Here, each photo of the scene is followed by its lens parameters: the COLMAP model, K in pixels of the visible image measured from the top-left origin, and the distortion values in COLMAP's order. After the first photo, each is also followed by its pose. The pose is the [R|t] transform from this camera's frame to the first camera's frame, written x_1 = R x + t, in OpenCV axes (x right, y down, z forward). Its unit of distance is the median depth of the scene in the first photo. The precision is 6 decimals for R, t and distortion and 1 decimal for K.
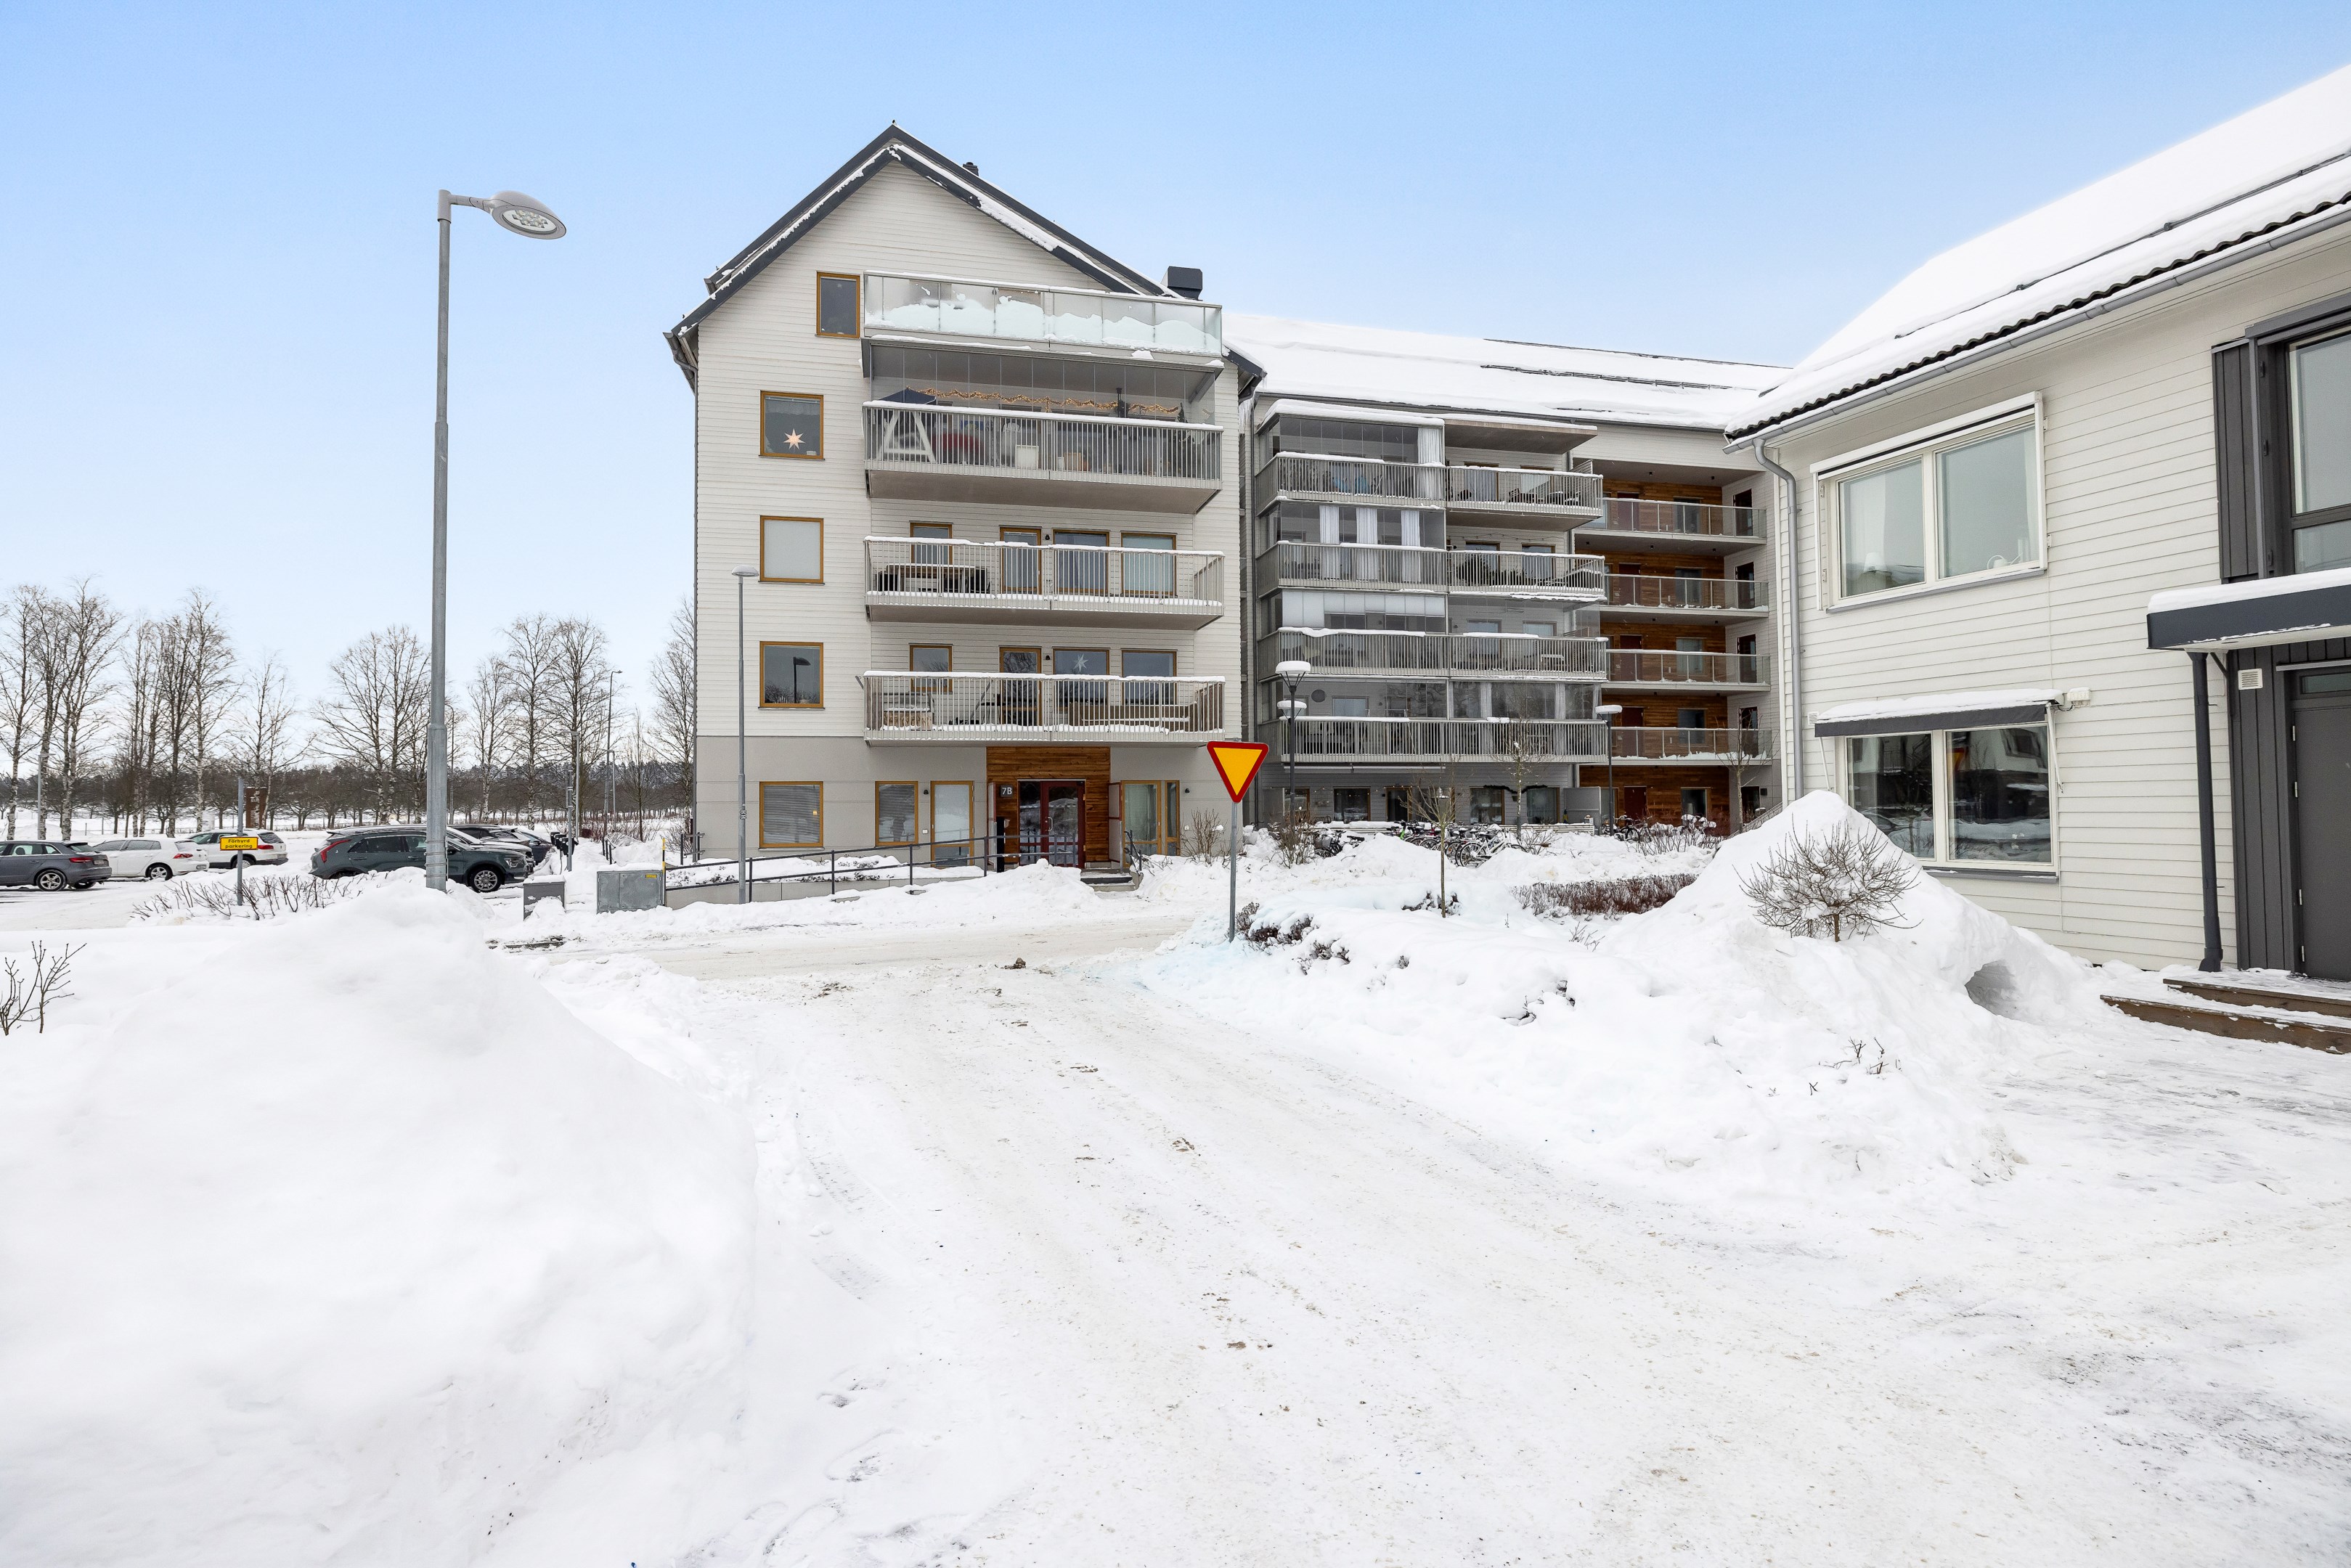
lens RADIAL K [[1229.9, 0, 1175.5], [0, 1229.9, 784.0], [0, 0, 1]] dist [-0.000965, -0.000104]
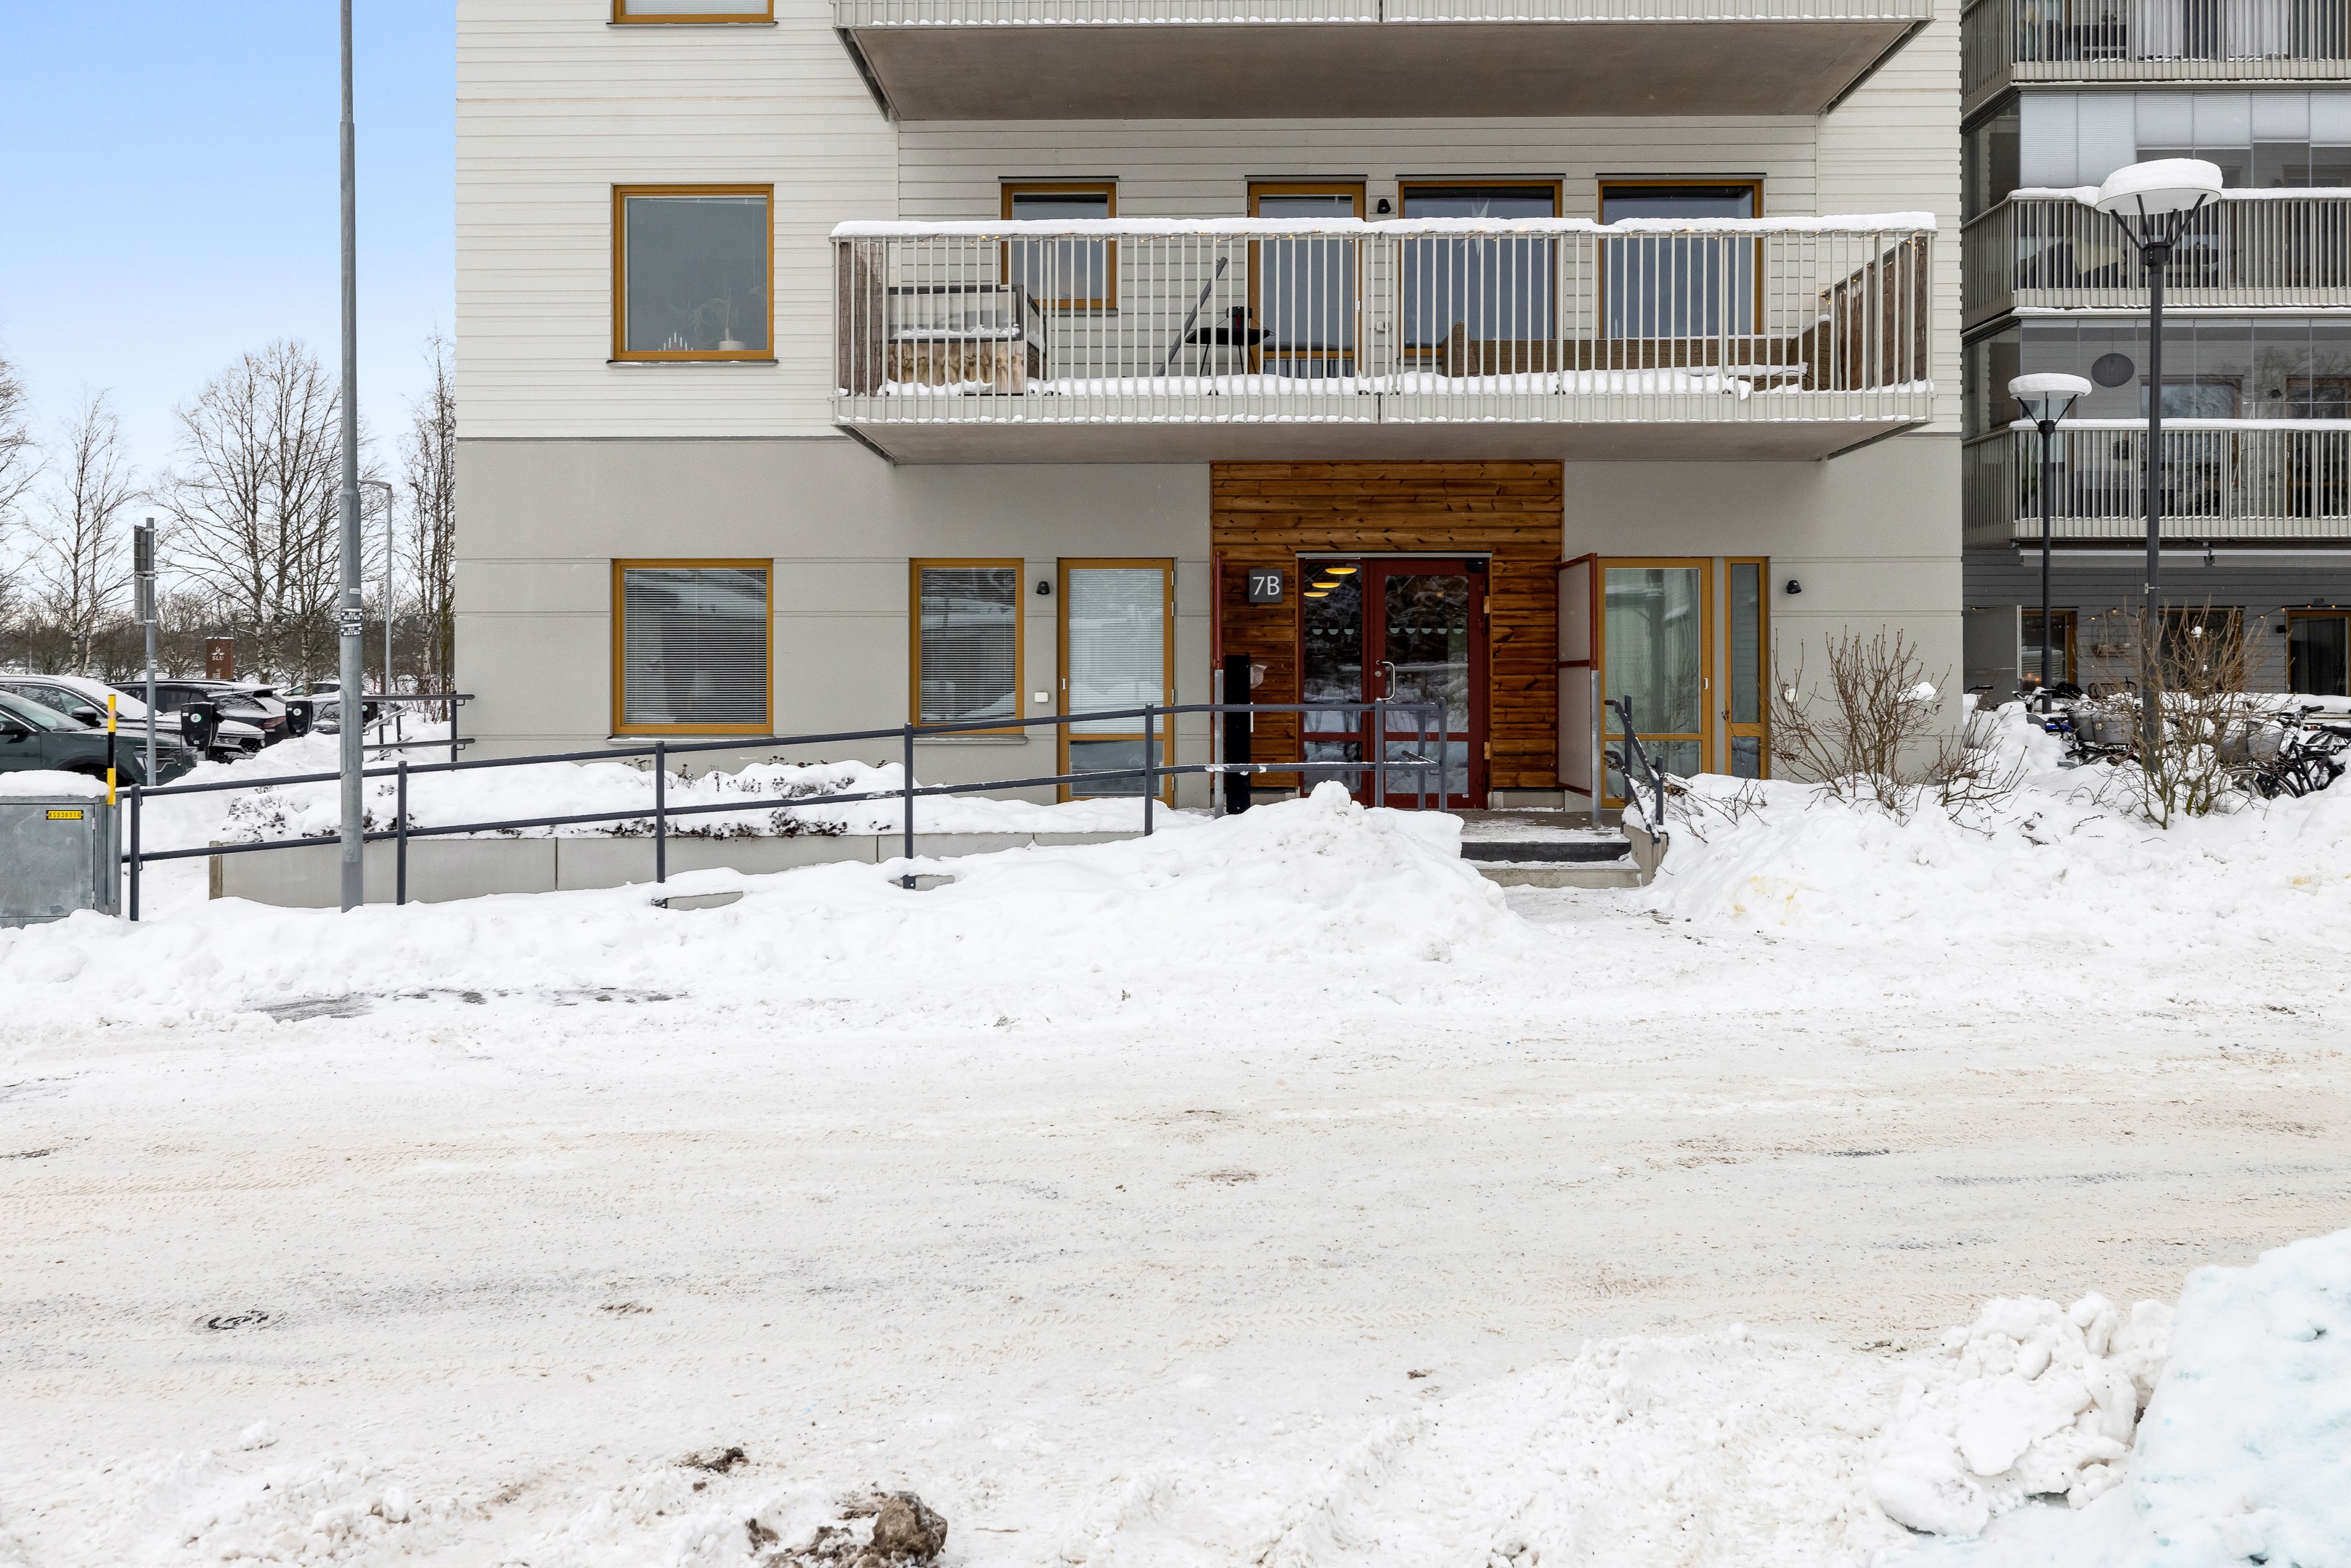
lens RADIAL K [[1895.8, 0, 1177.2], [0, 1895.8, 680.0], [0, 0, 1]] dist [-0.009133, -0.002114]
pose [[0.967598, 0.007382, -0.252386, -0.024086], [-0.004043, 0.999897, 0.013746, 0.025732], [0.252462, -0.012280, 0.967529, 0.469782]]
